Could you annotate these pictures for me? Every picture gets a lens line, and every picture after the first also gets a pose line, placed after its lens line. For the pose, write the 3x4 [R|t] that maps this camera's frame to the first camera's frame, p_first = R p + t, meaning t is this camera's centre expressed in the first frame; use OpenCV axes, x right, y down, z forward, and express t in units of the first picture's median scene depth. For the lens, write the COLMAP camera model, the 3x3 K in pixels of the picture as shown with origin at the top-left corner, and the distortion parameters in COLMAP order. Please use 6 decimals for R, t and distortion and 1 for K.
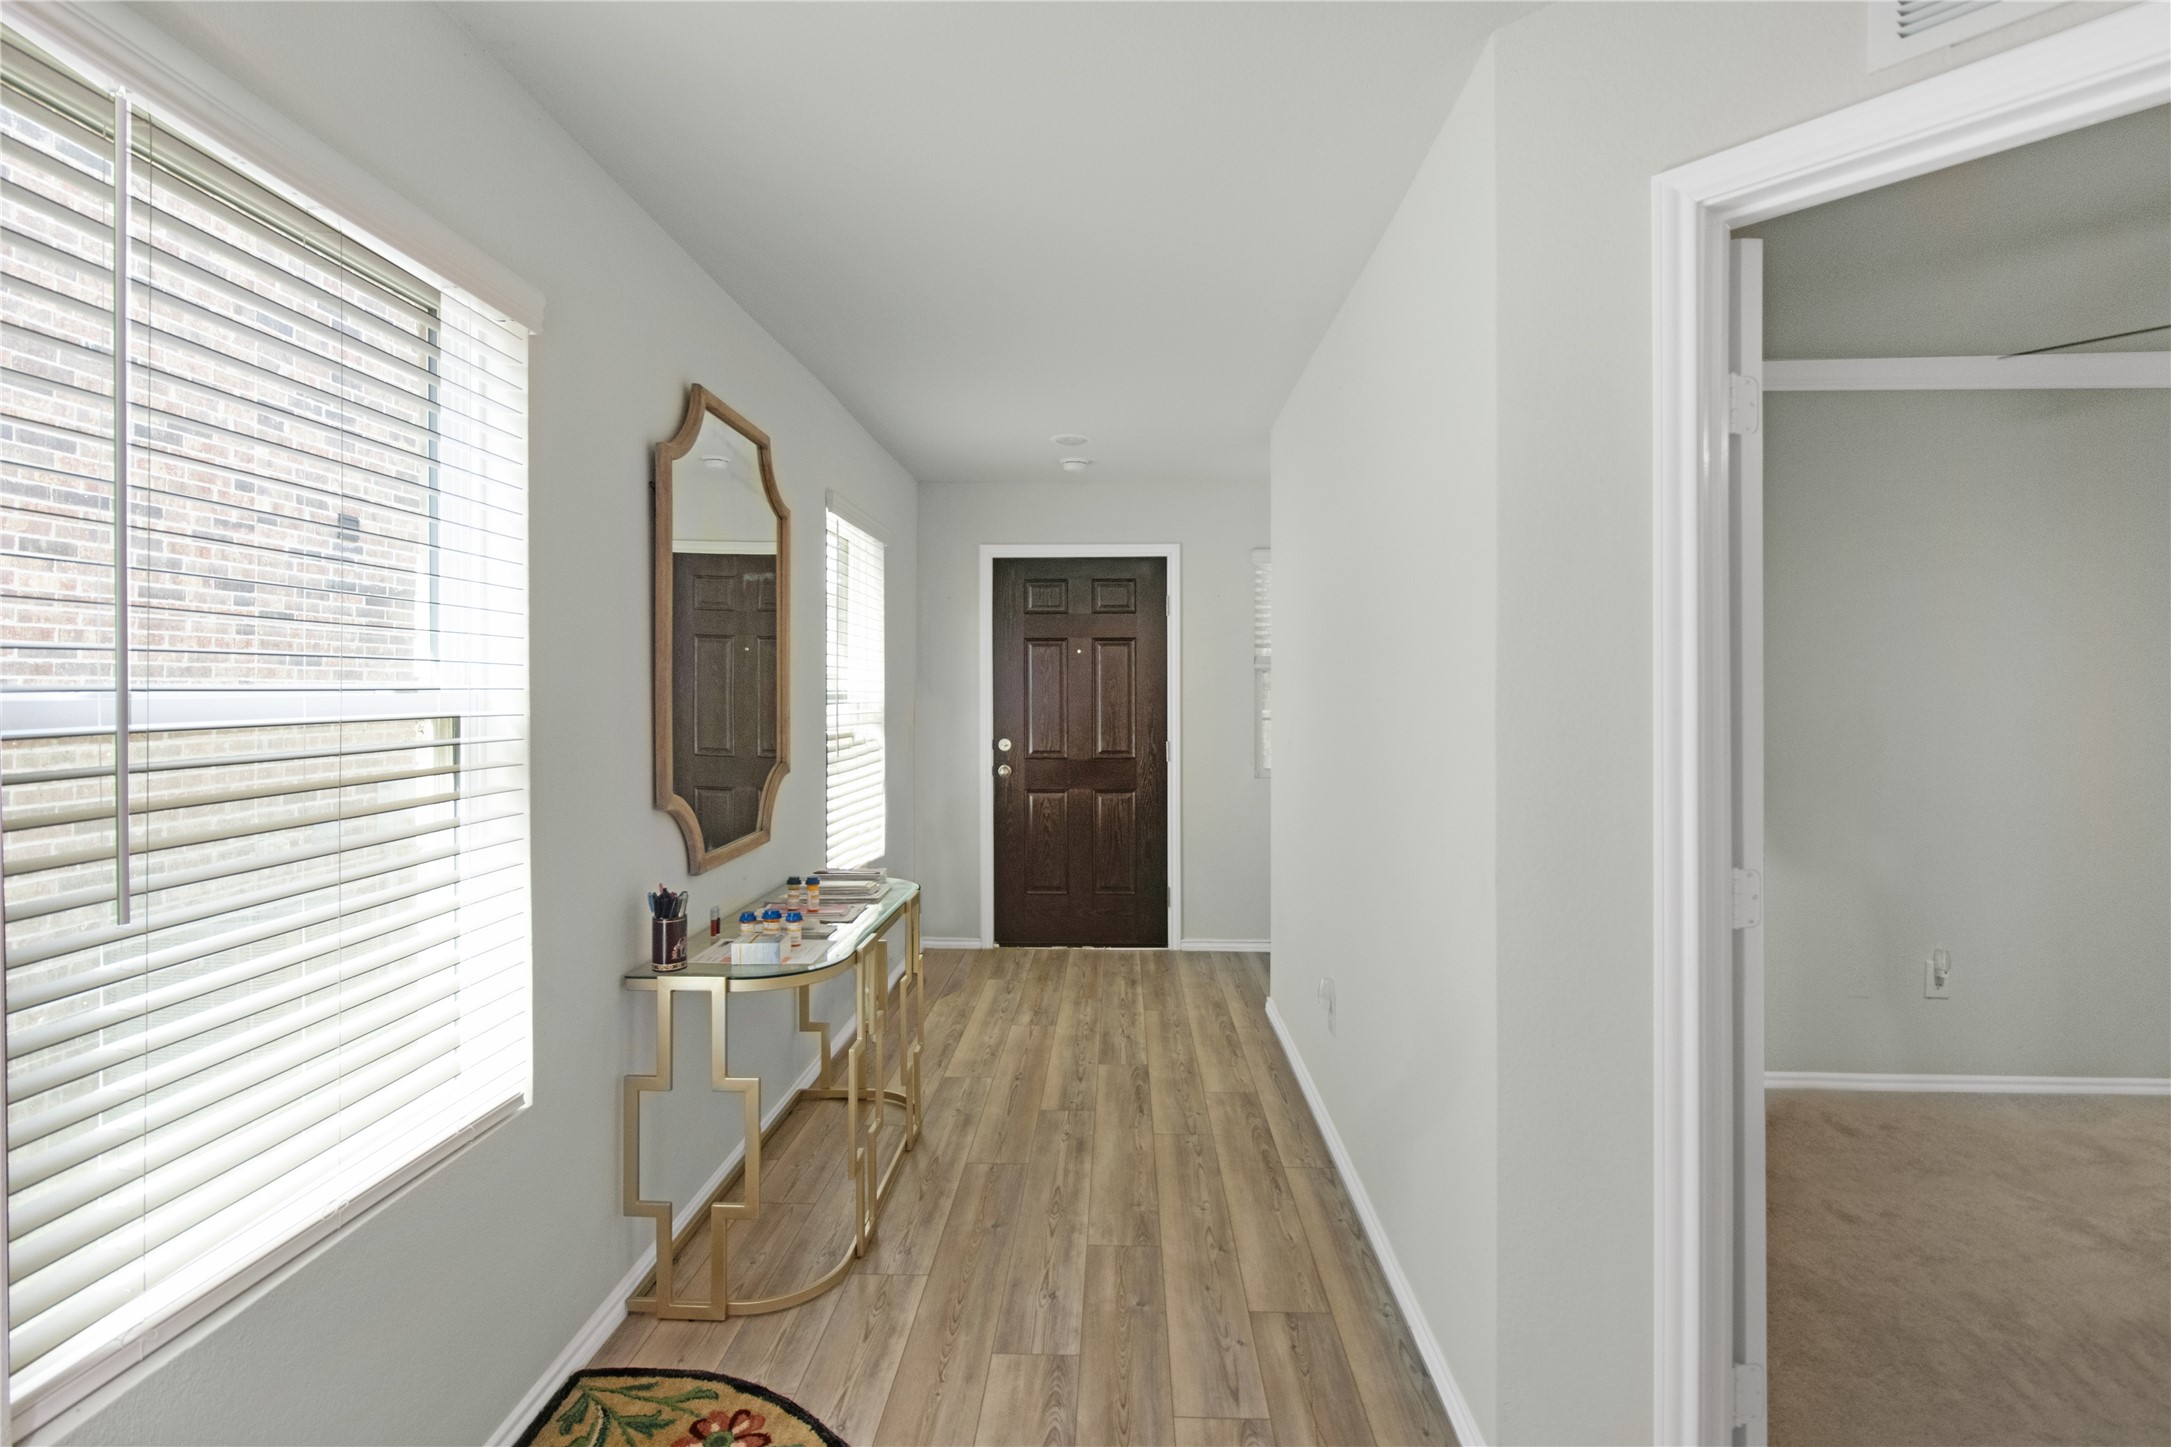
lens RADIAL K [[1025.4, 0, 1091.0], [0, 1025.4, 686.7], [0, 0, 1]] dist [-0.004584, 0.001462]
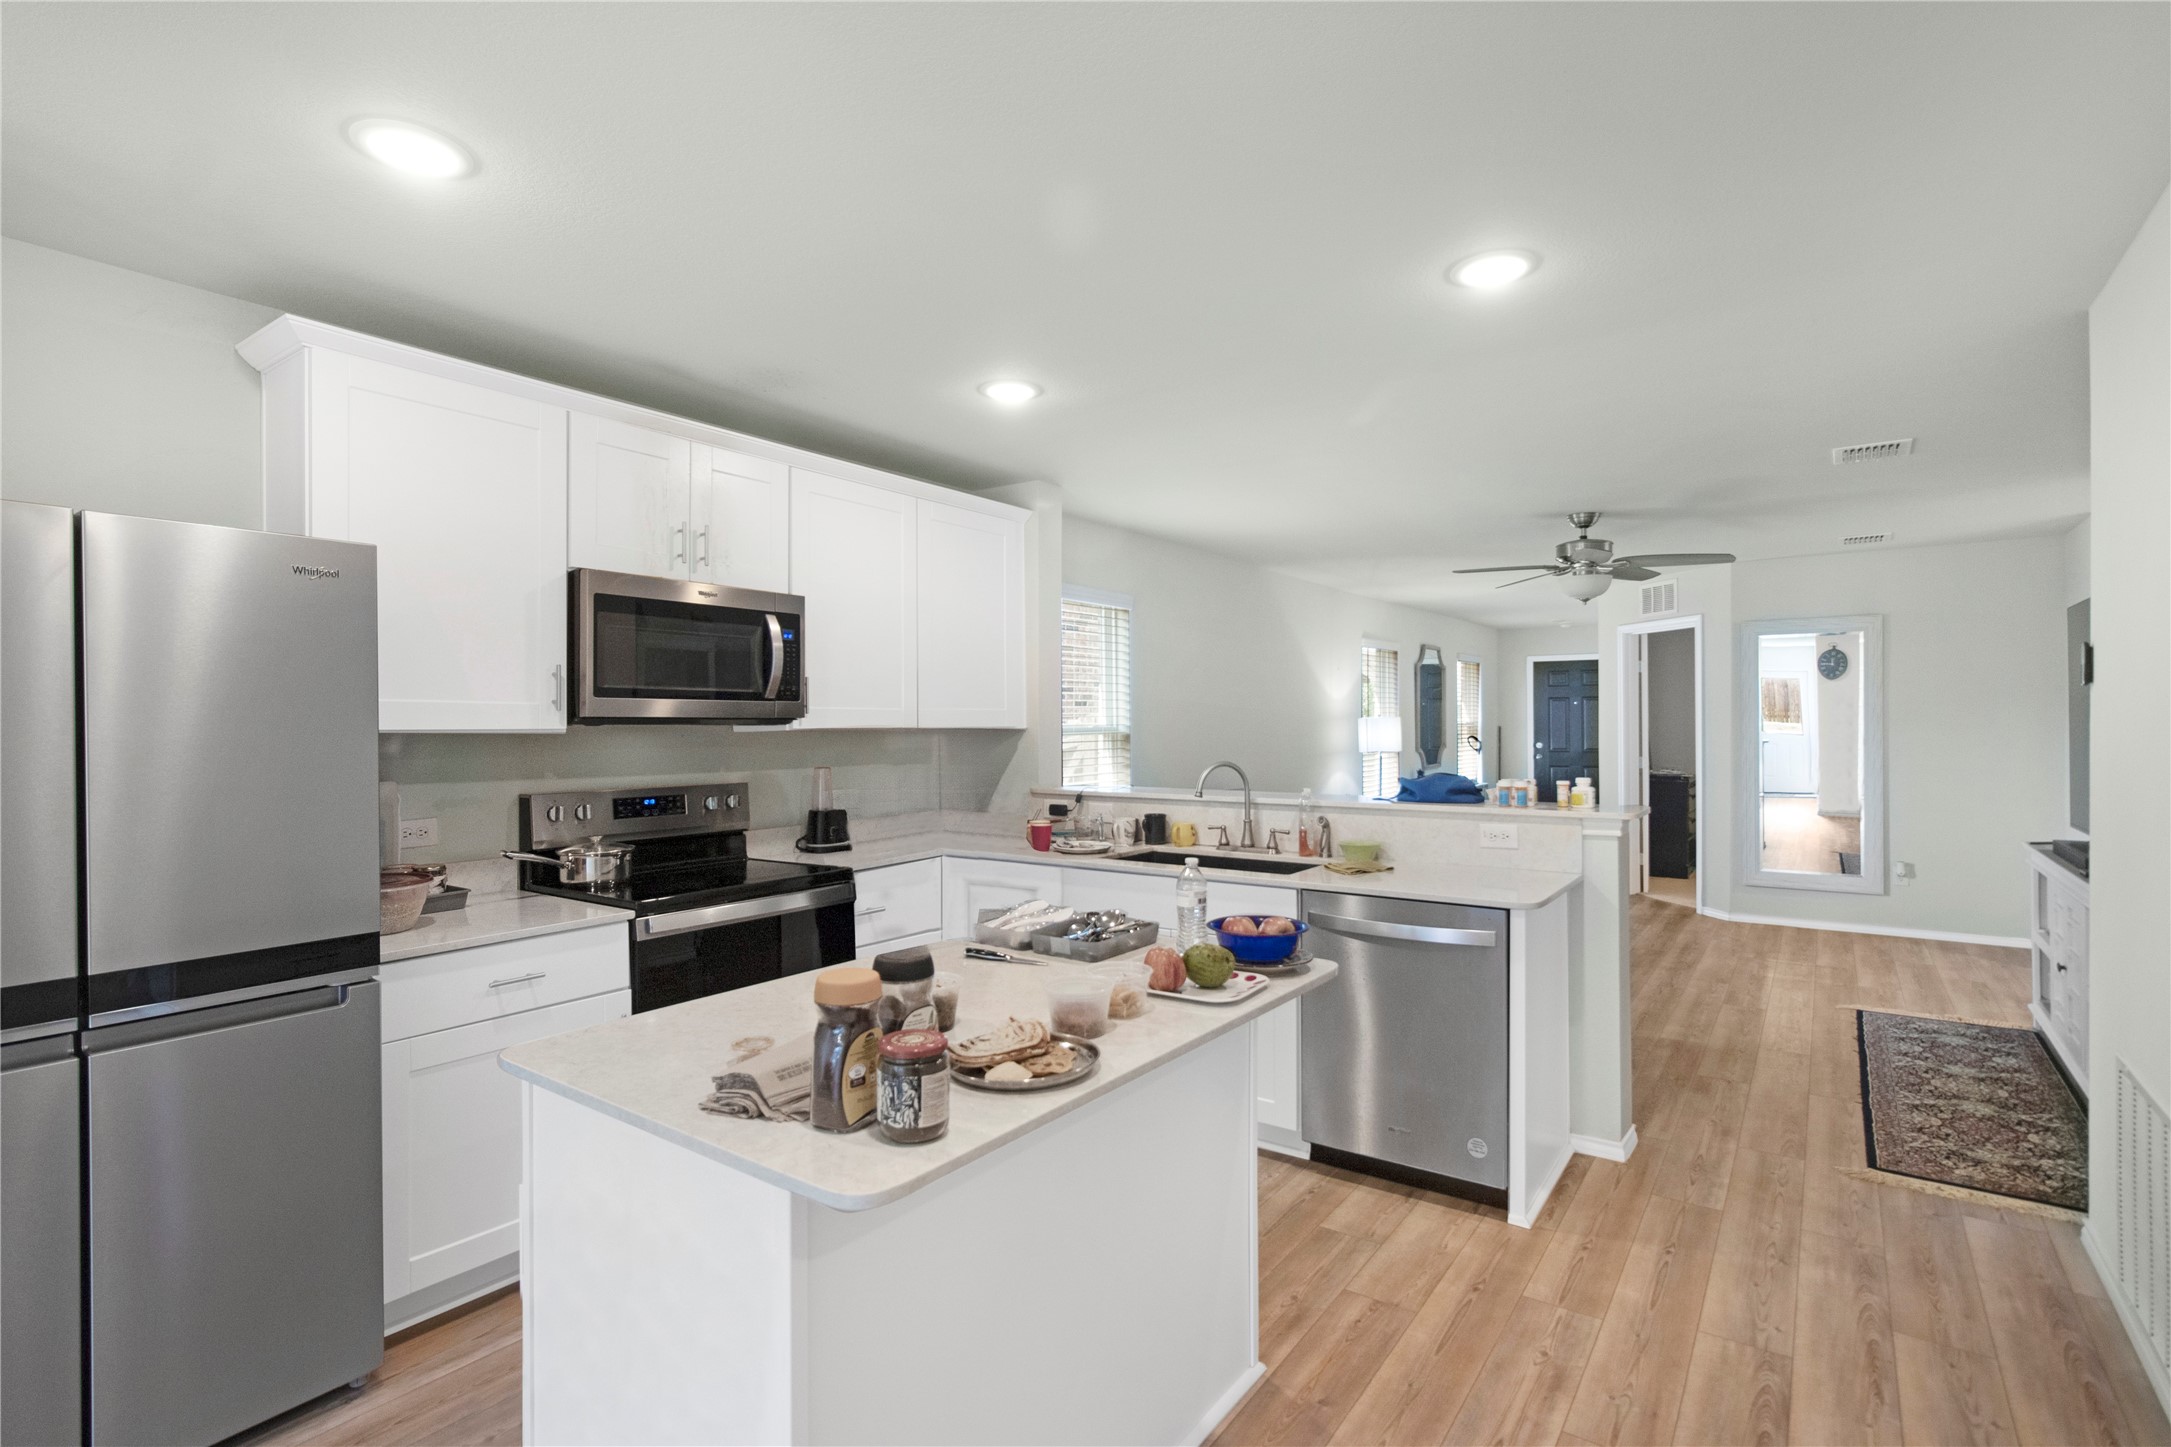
lens RADIAL K [[1024.1, 0, 1115.9], [0, 1024.1, 737.8], [0, 0, 1]] dist [-0.000265, -0.002258]
pose [[0.841867, 0.003712, -0.539672, 0.372601], [0.008987, 0.999741, 0.020897, -0.015531], [0.539610, -0.022442, 0.841616, -1.494340]]
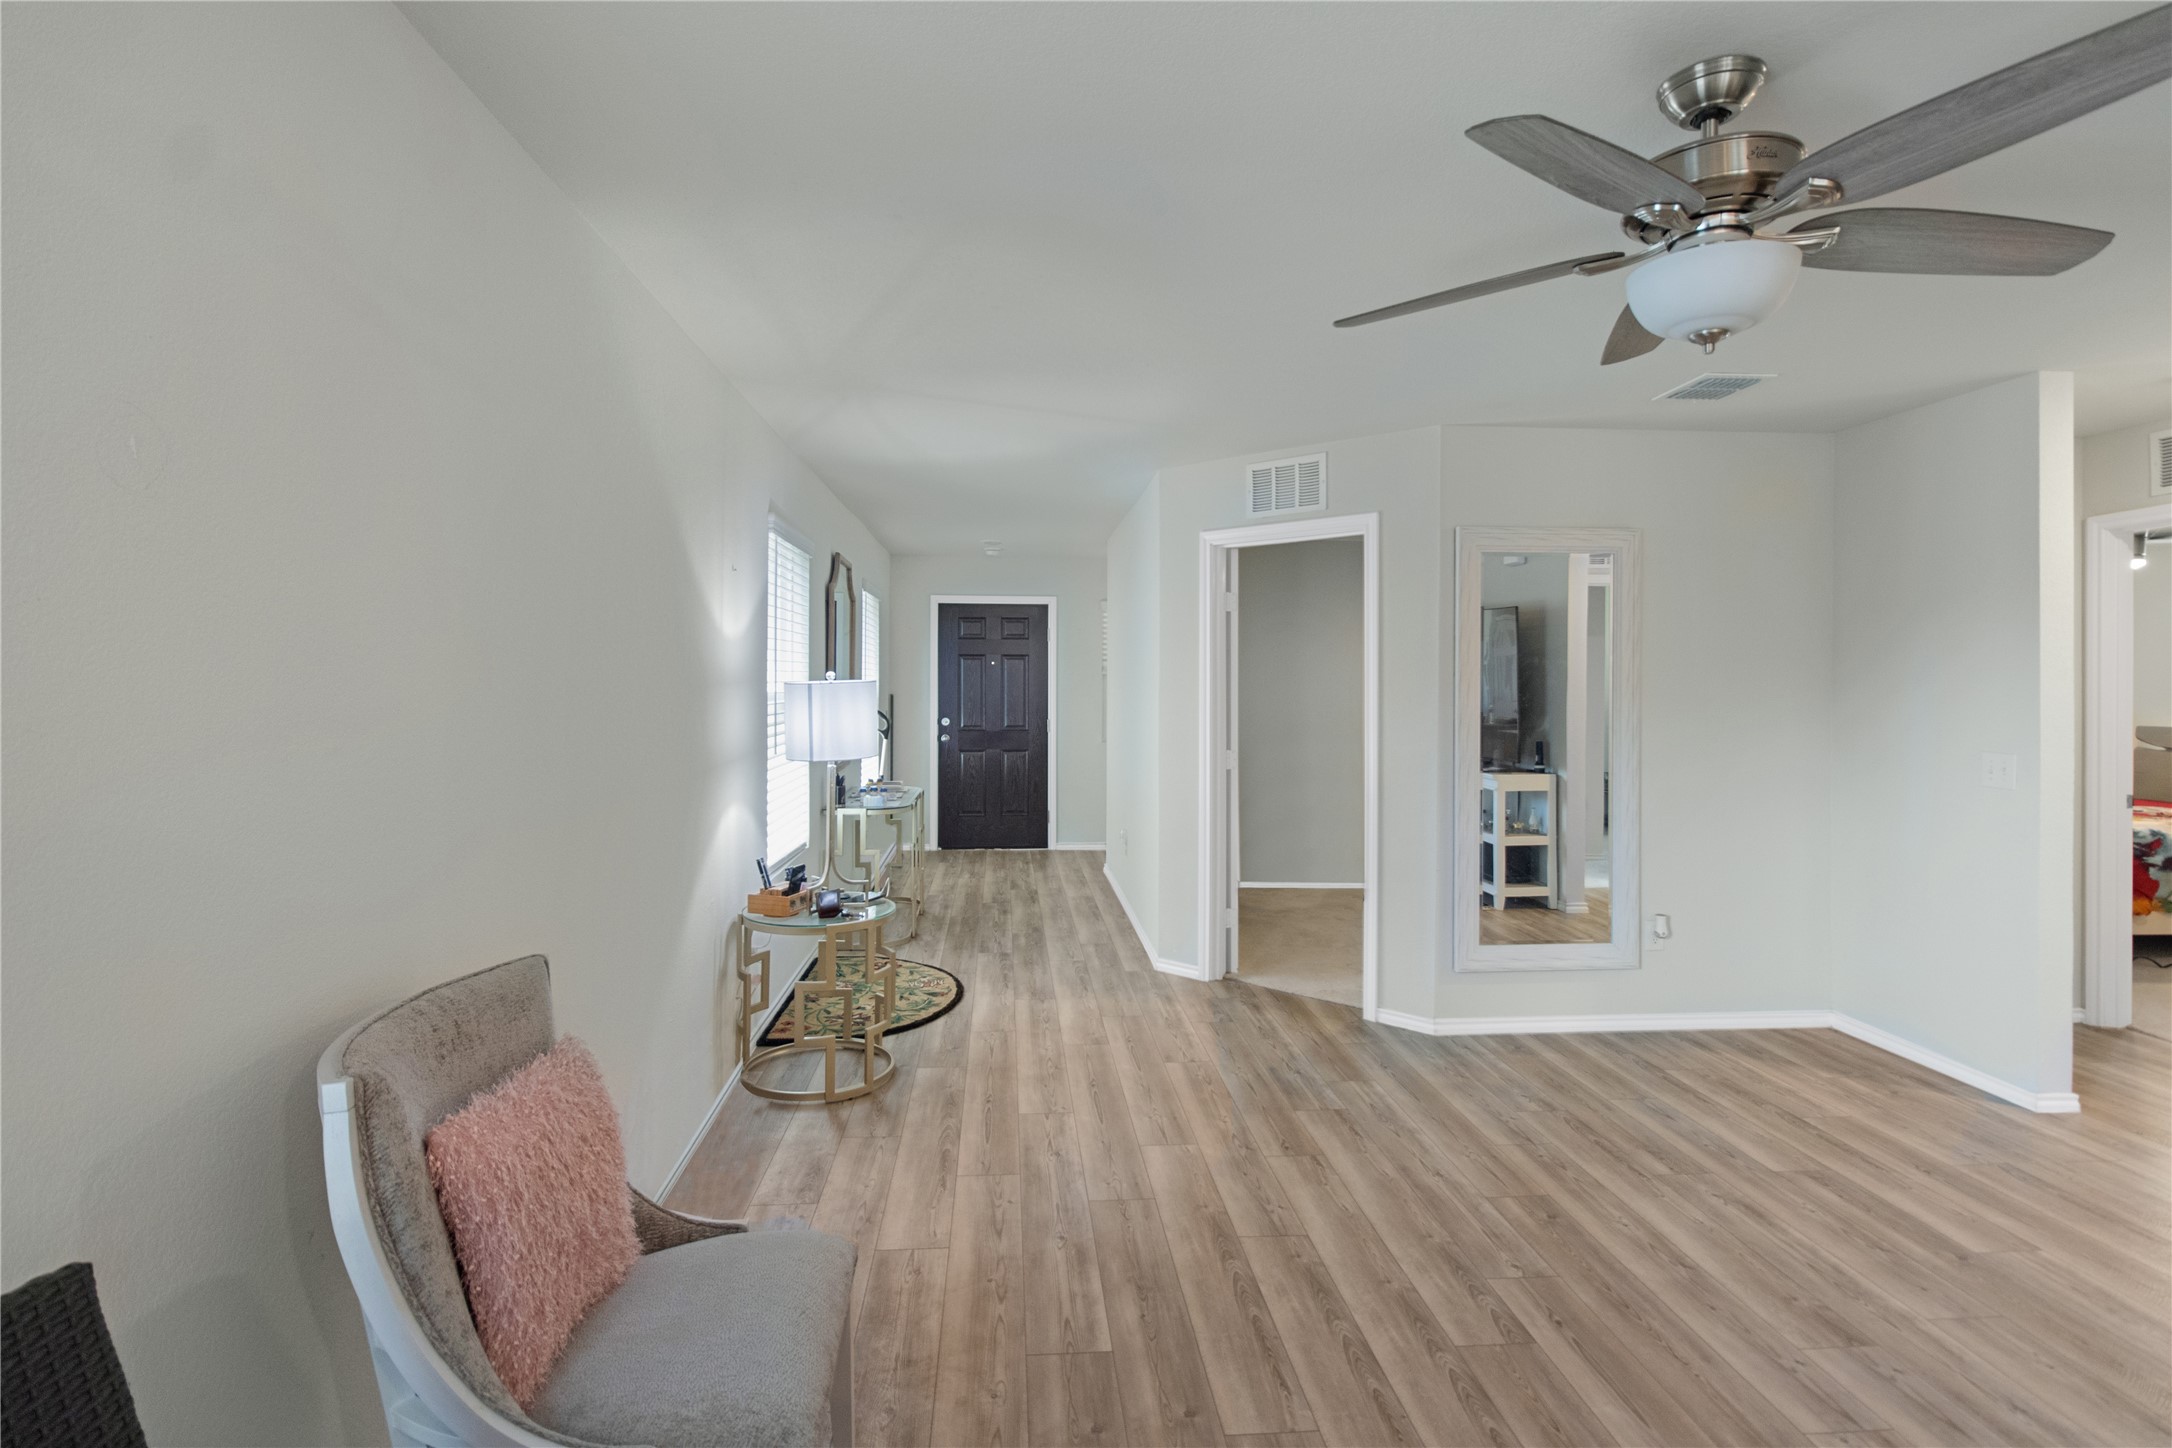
lens RADIAL K [[1025.9, 0, 1098.8], [0, 1025.9, 695.2], [0, 0, 1]] dist [-0.004584, 0.001462]
pose [[0.992485, 0.003046, 0.122329, -0.046481], [-0.005180, 0.999840, 0.017132, -0.013602], [-0.122257, -0.017637, 0.992342, -0.645794]]
